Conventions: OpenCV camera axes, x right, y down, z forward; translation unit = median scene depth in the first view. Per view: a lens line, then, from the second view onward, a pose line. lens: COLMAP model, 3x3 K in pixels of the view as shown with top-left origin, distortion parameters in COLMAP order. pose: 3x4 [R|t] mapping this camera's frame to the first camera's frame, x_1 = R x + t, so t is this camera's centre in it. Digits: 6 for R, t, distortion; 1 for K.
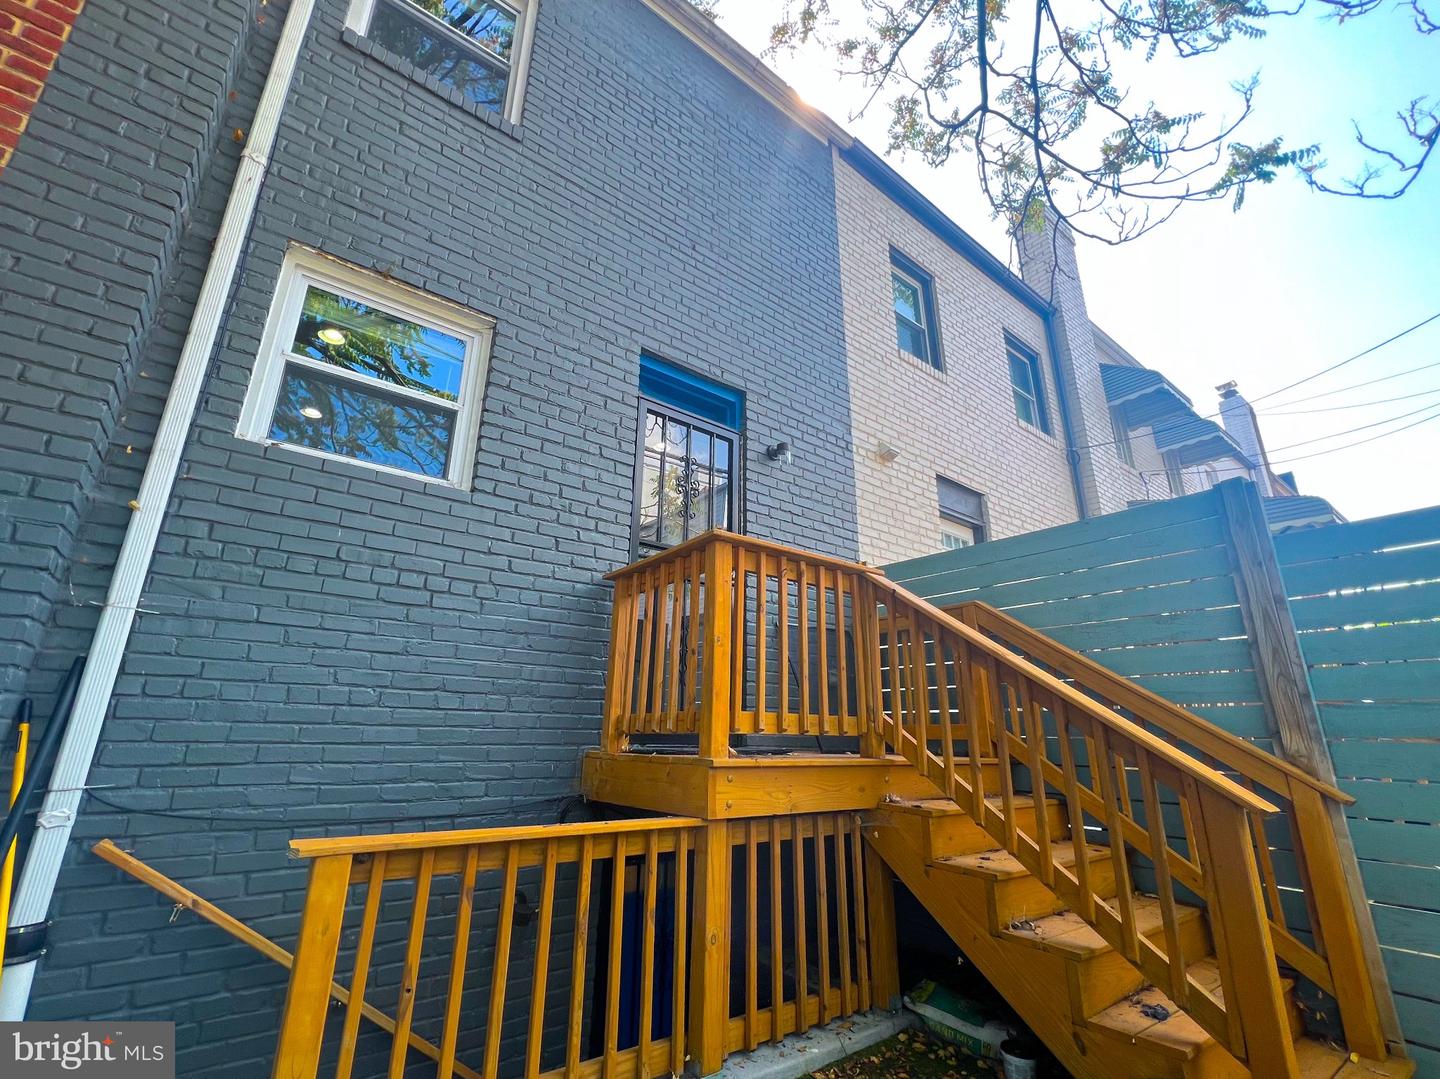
lens RADIAL K [[627.2, 0, 695.4], [0, 627.2, 541.0], [0, 0, 1]] dist [-0.001308, -0.000302]
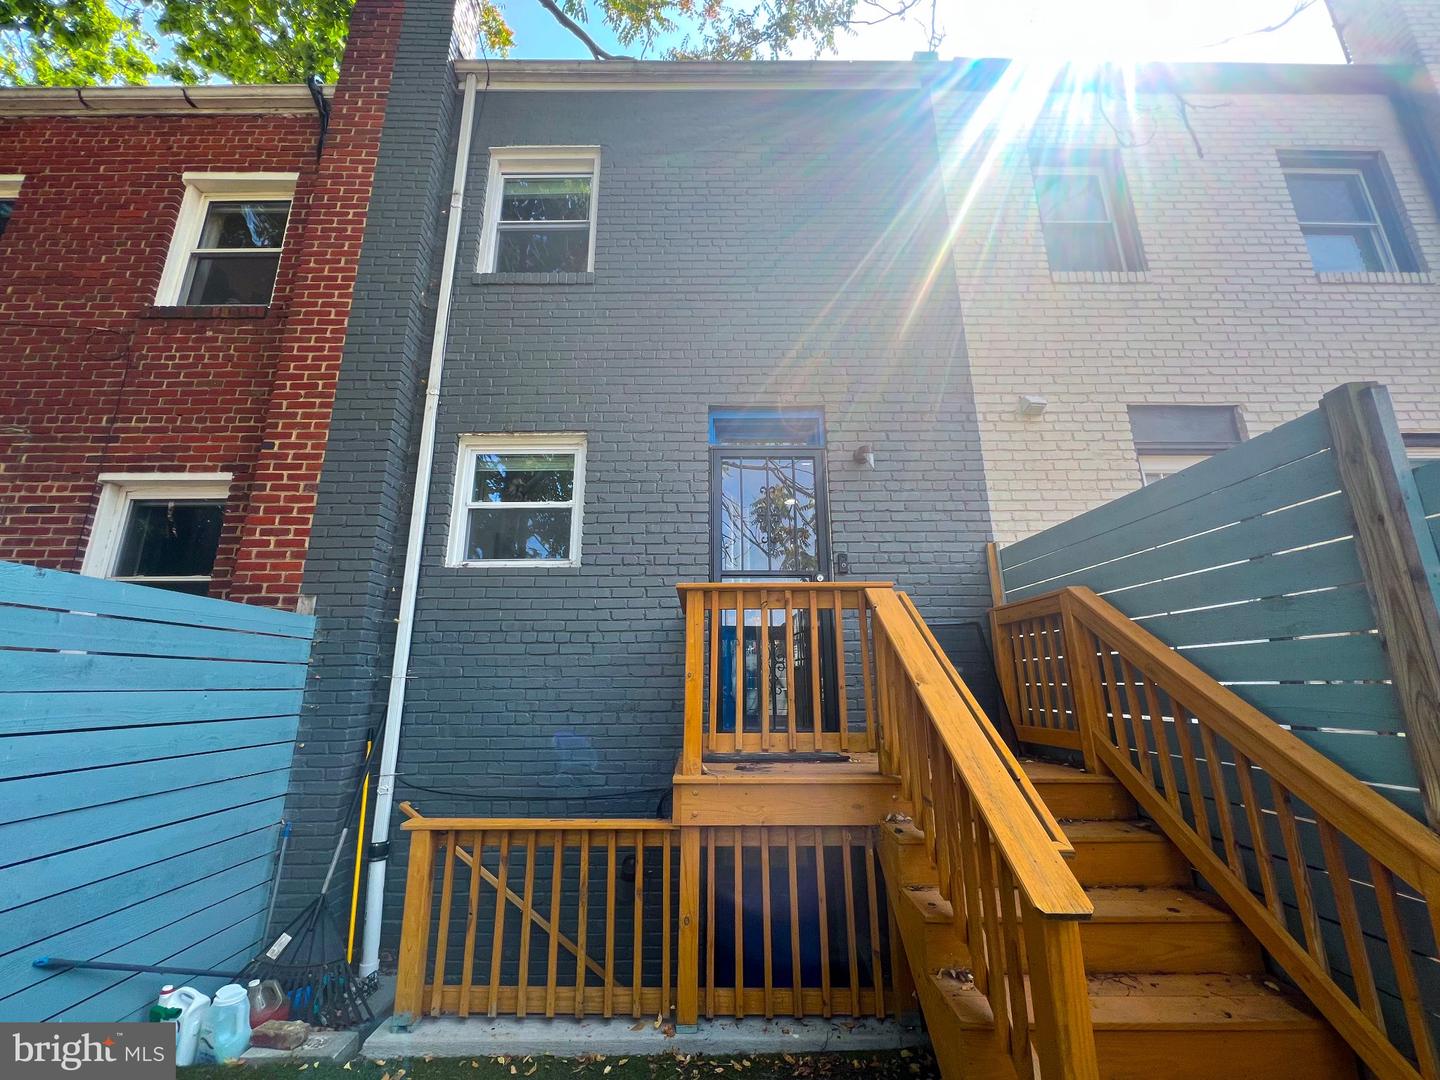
lens RADIAL K [[578.4, 0, 708.2], [0, 578.4, 540.8], [0, 0, 1]] dist [-0.001928, 0.000378]
pose [[0.801892, -0.167822, -0.573415, 0.667750], [0.198238, 0.980107, -0.009624, -0.070744], [0.563623, -0.105955, 0.819209, 0.122803]]
